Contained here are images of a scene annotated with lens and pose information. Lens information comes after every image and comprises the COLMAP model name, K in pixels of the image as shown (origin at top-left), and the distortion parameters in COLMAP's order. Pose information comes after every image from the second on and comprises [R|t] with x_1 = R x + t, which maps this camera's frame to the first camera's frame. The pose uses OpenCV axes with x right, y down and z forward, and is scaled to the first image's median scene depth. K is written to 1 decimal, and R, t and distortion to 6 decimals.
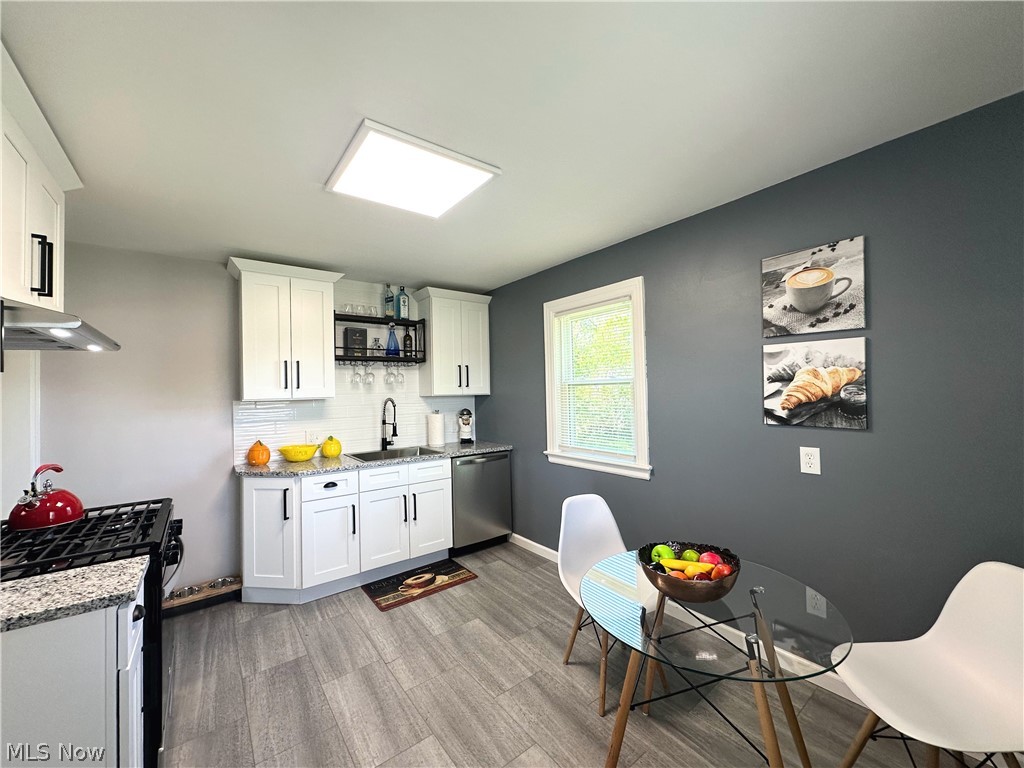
lens RADIAL K [[408.8, 0, 511.0], [0, 408.8, 384.1], [0, 0, 1]] dist [-0.001238, 0.000093]
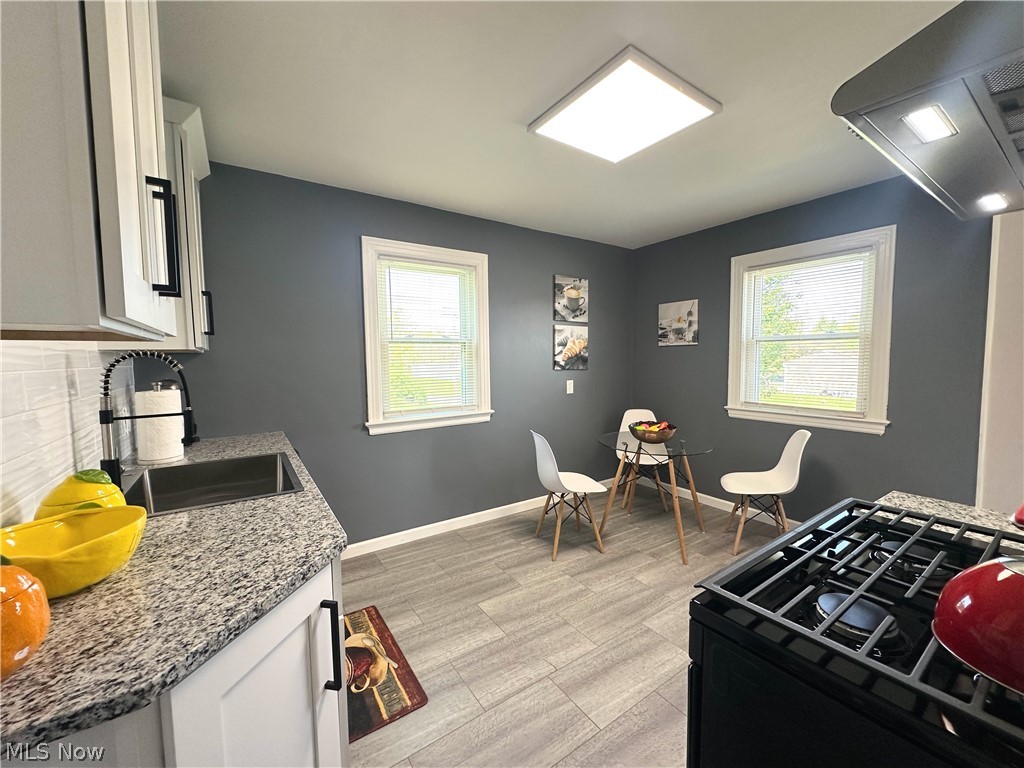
lens RADIAL K [[408.8, 0, 513.5], [0, 408.8, 383.6], [0, 0, 1]] dist [-0.001238, 0.000093]
pose [[0.046385, -0.043186, 0.997990, -1.194599], [-0.005991, 0.999035, 0.043509, 0.084810], [-0.998906, -0.007997, 0.046081, 1.144483]]
